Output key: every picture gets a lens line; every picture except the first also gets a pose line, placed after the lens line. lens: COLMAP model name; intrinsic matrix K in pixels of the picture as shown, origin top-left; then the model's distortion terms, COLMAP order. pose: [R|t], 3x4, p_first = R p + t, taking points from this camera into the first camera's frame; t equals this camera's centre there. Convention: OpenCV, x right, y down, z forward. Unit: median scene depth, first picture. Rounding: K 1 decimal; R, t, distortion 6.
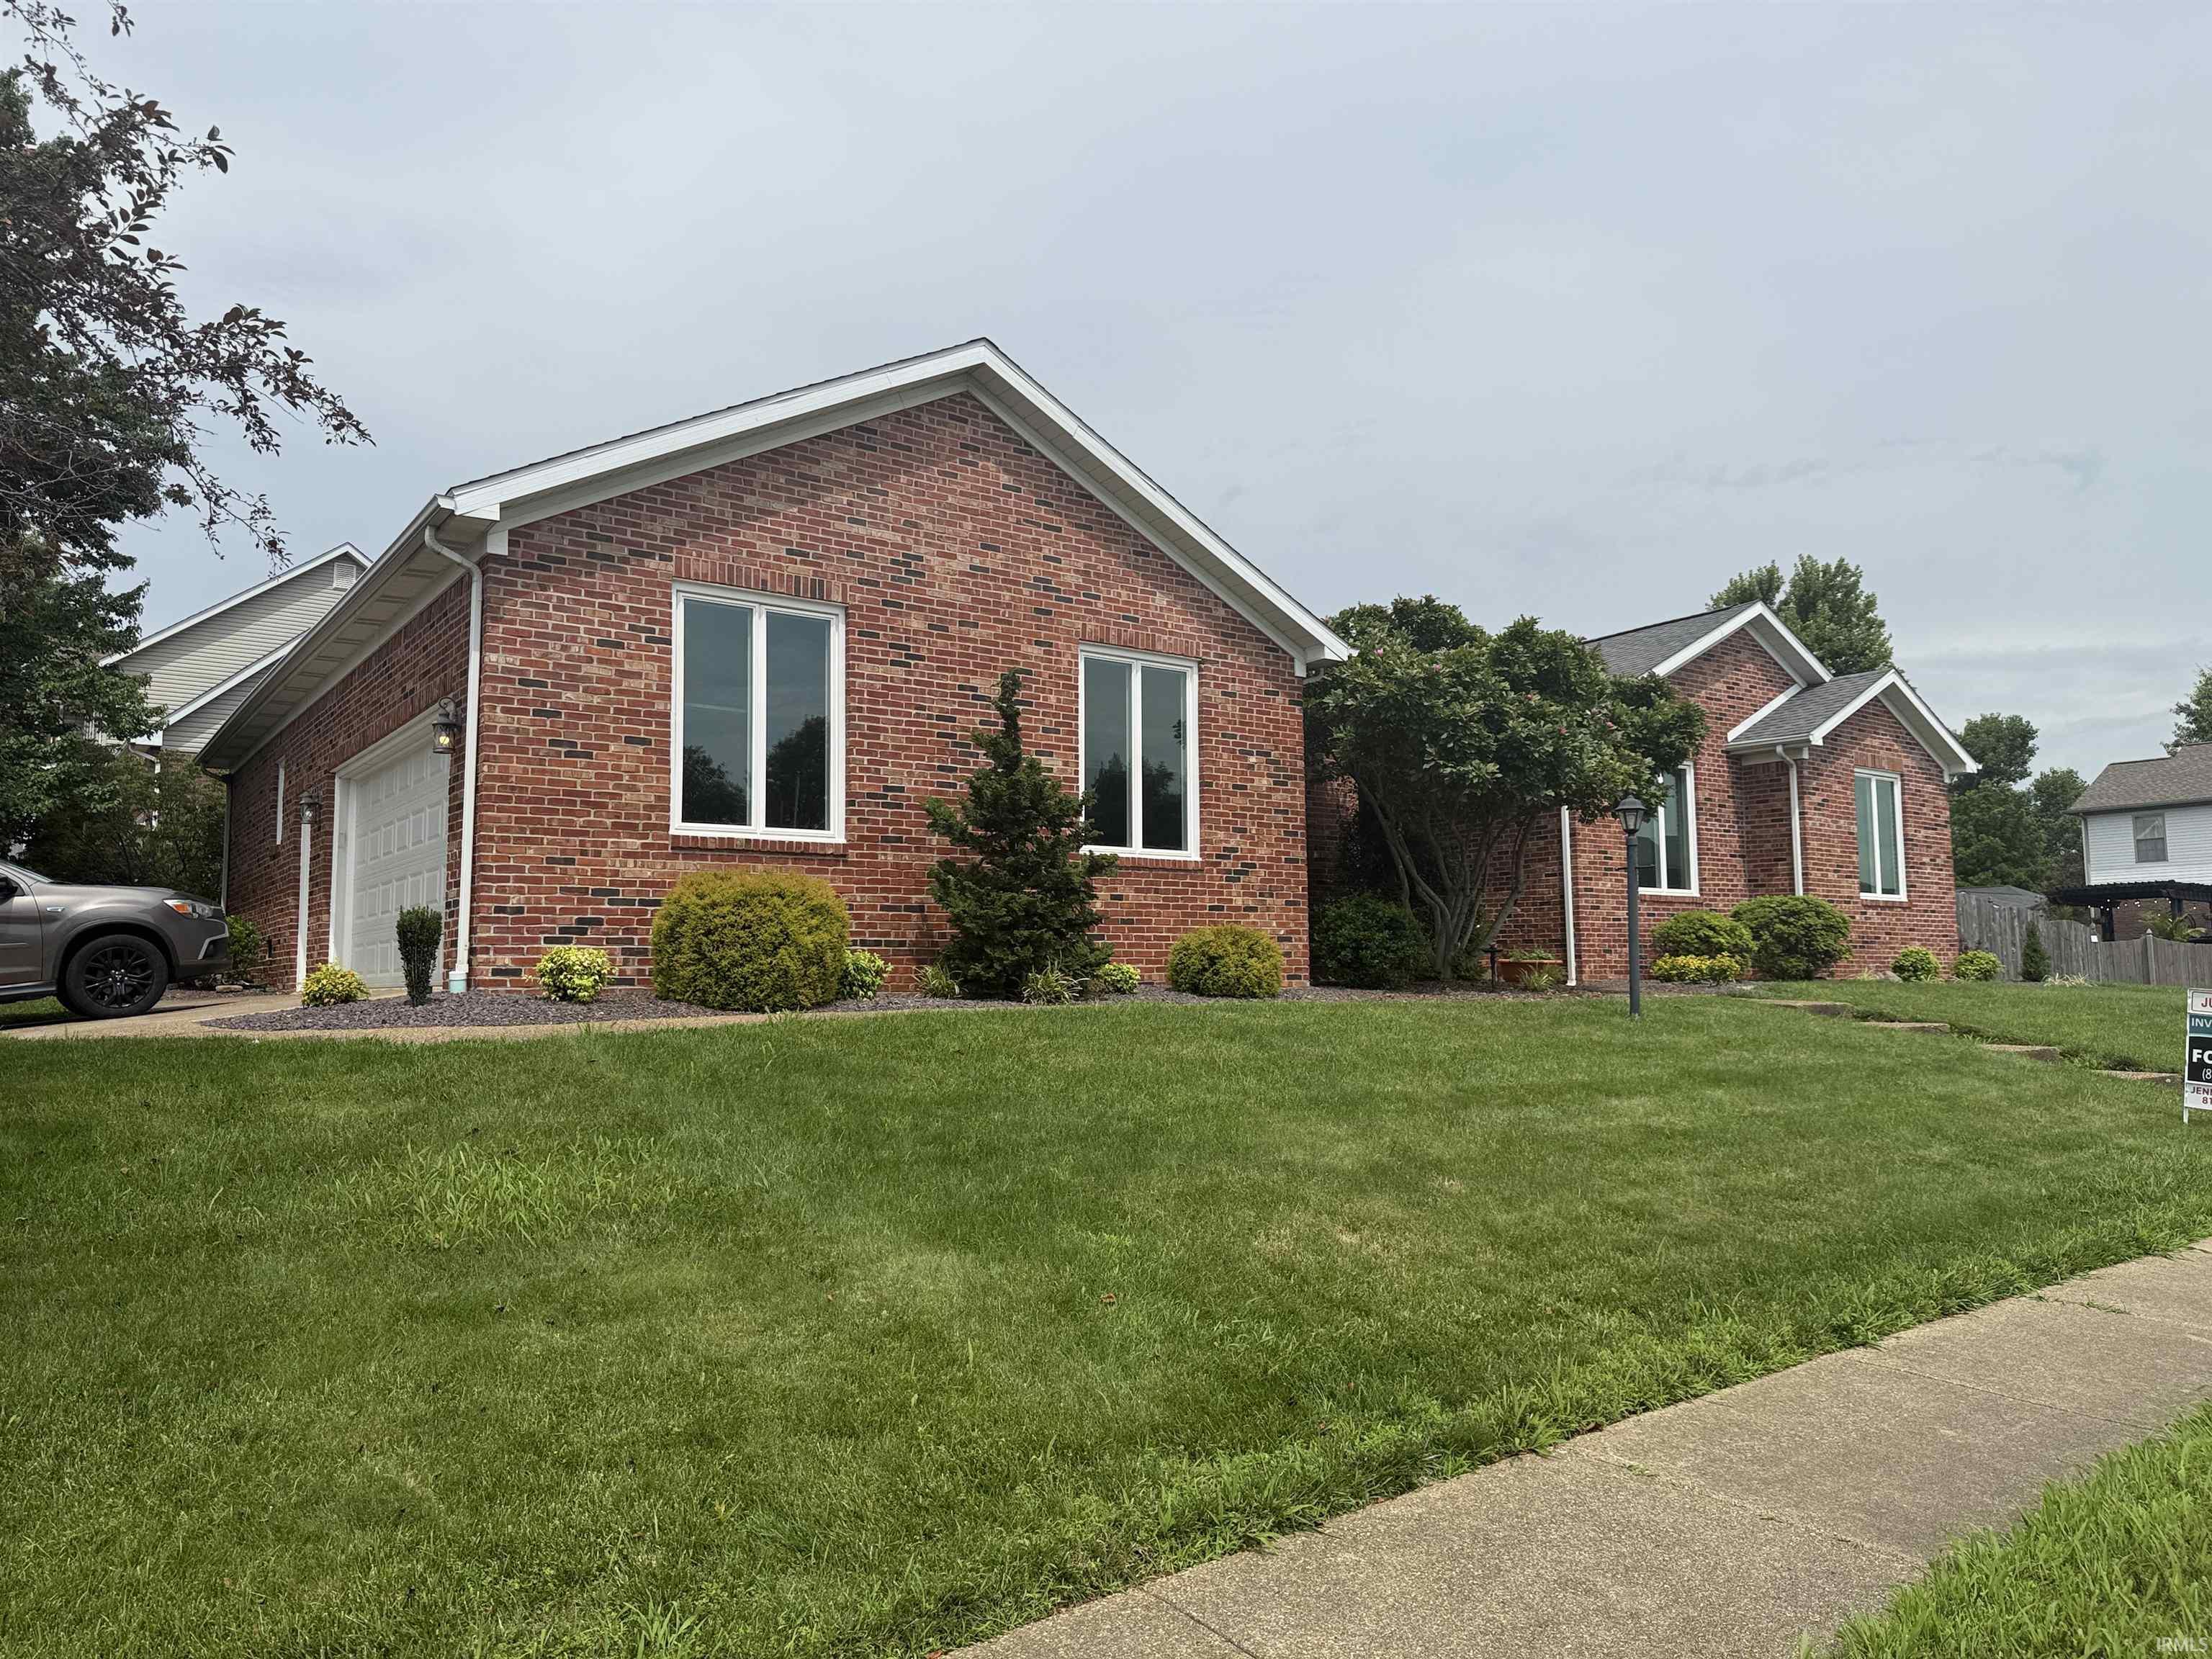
lens RADIAL K [[1547.7, 0, 1155.1], [0, 1547.7, 846.4], [0, 0, 1]] dist [0.134179, -0.207458]
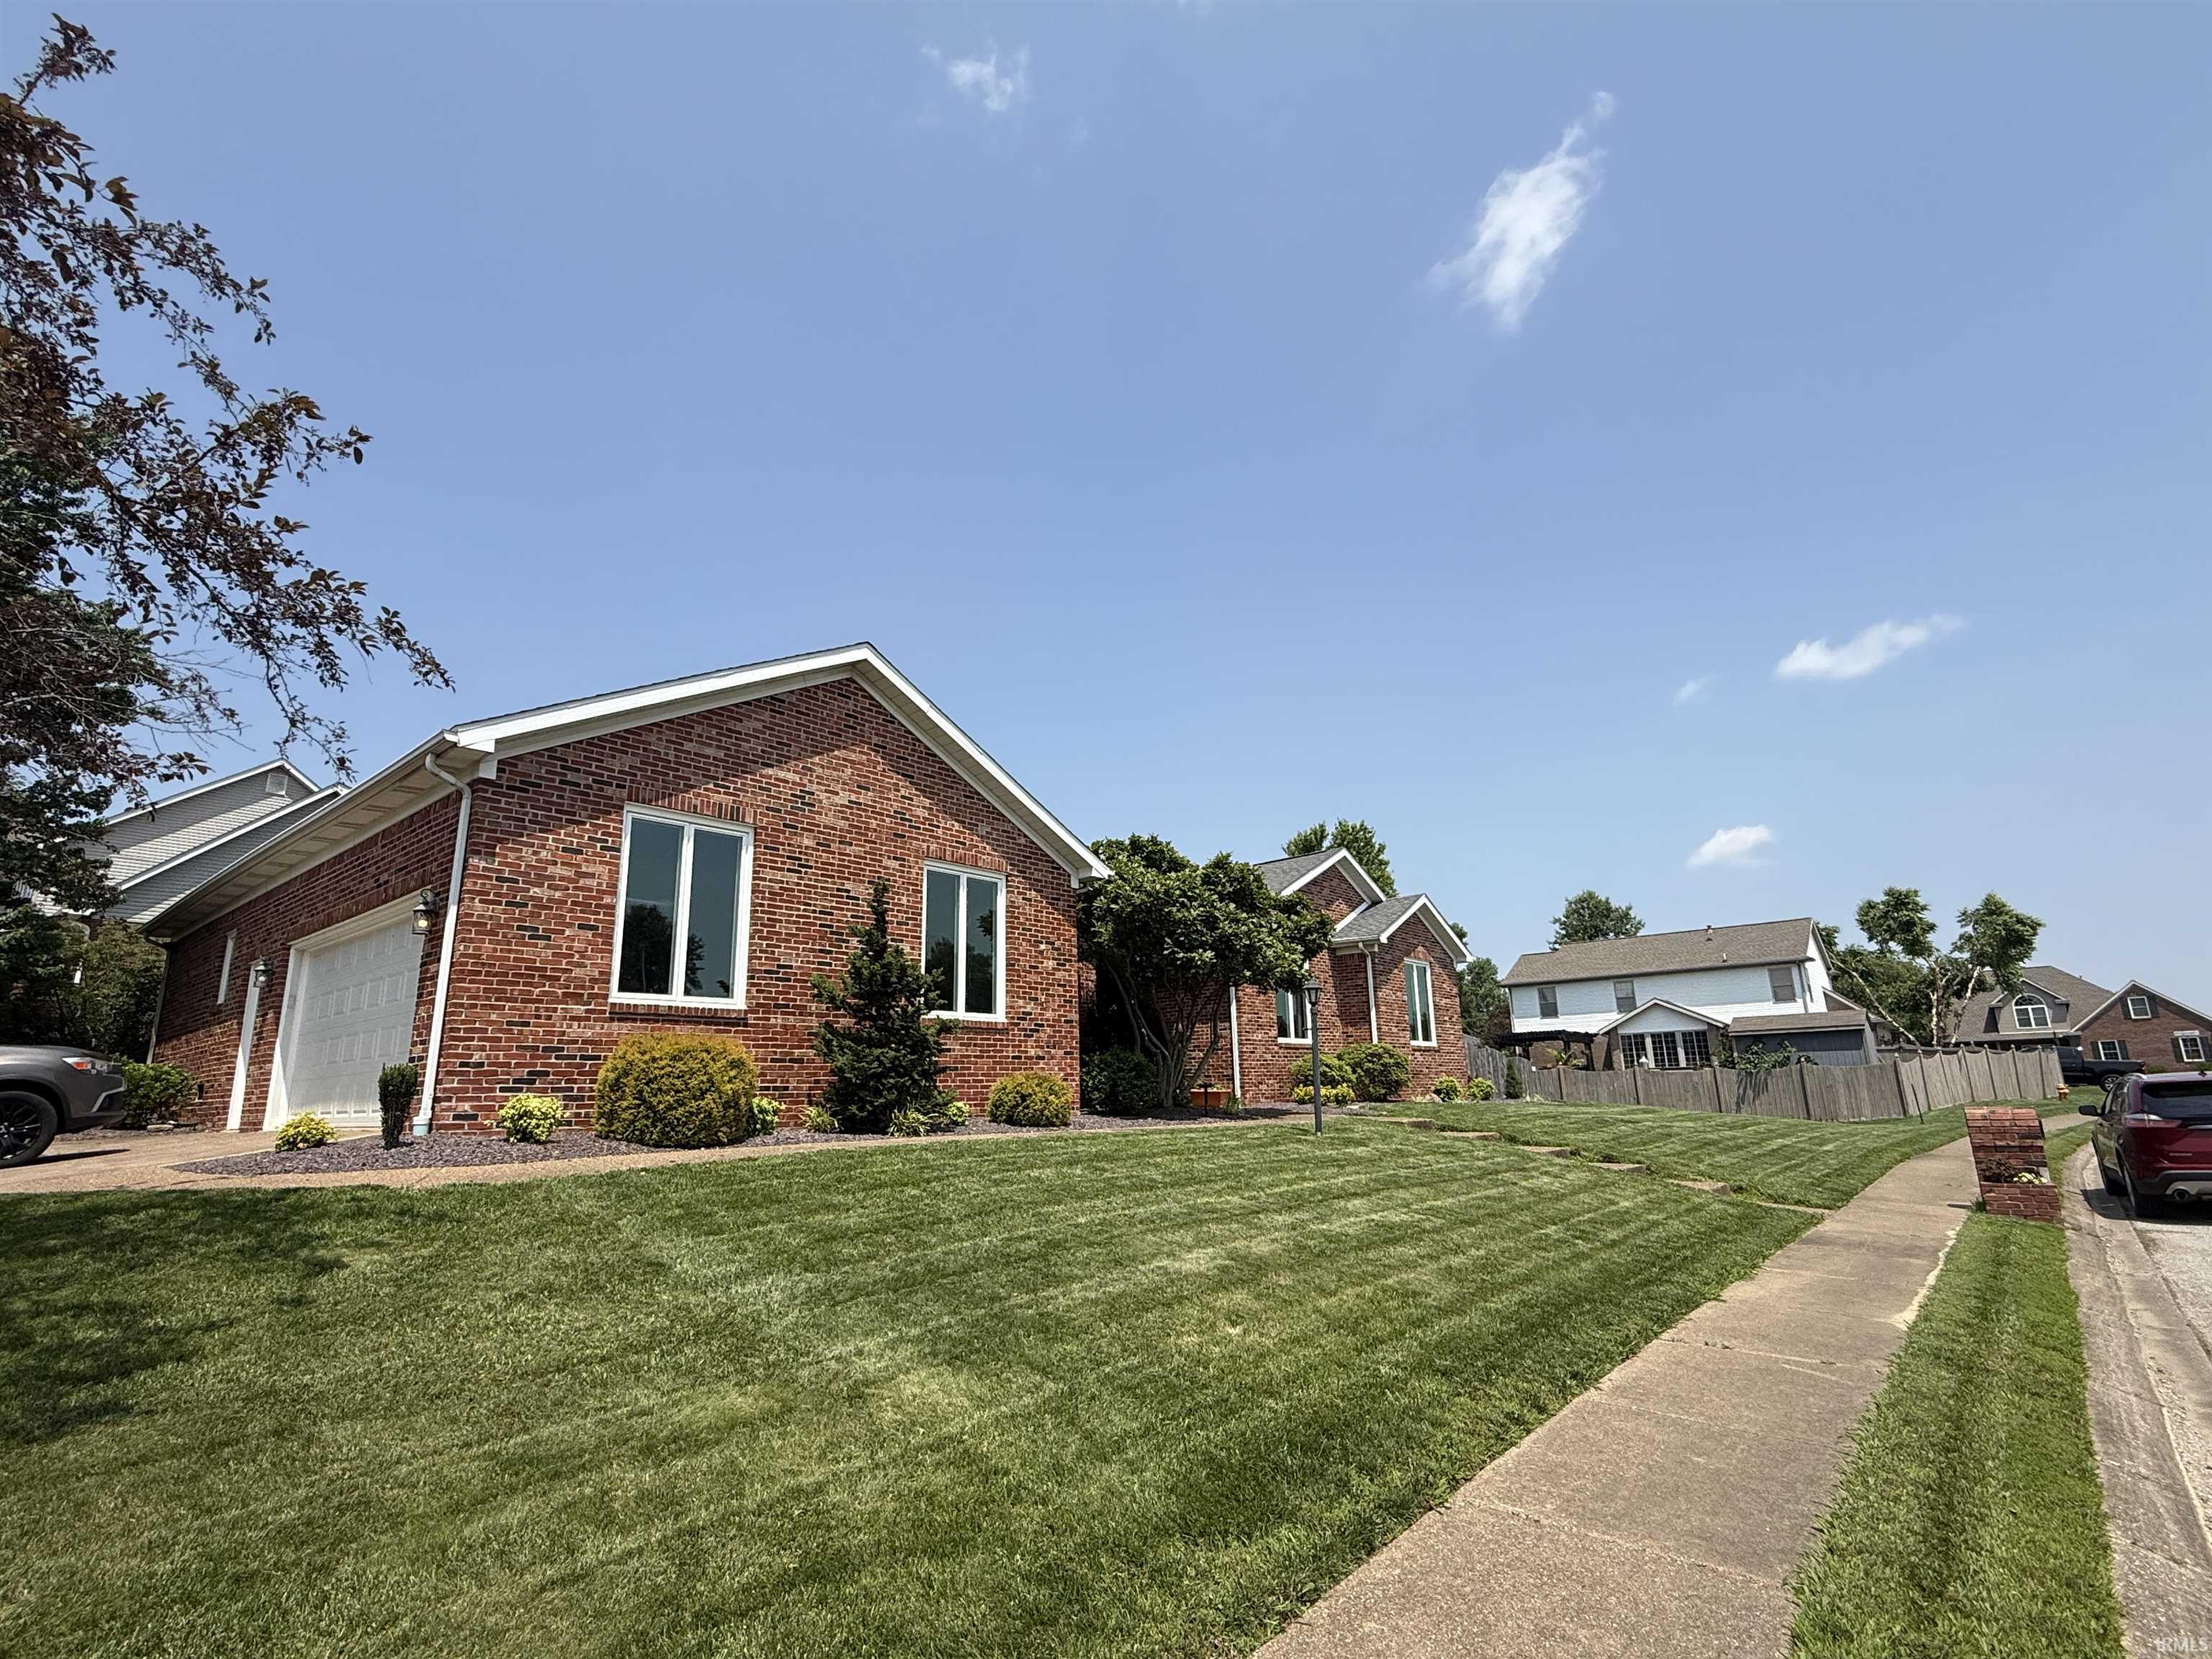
lens RADIAL K [[1082.7, 0, 1107.2], [0, 1082.7, 842.5], [0, 0, 1]] dist [0.001306, -0.000101]
pose [[0.976176, 0.038284, 0.213576, -0.105337], [-0.007349, 0.989581, -0.143793, -0.011738], [-0.216855, 0.138797, 0.966286, 0.053258]]
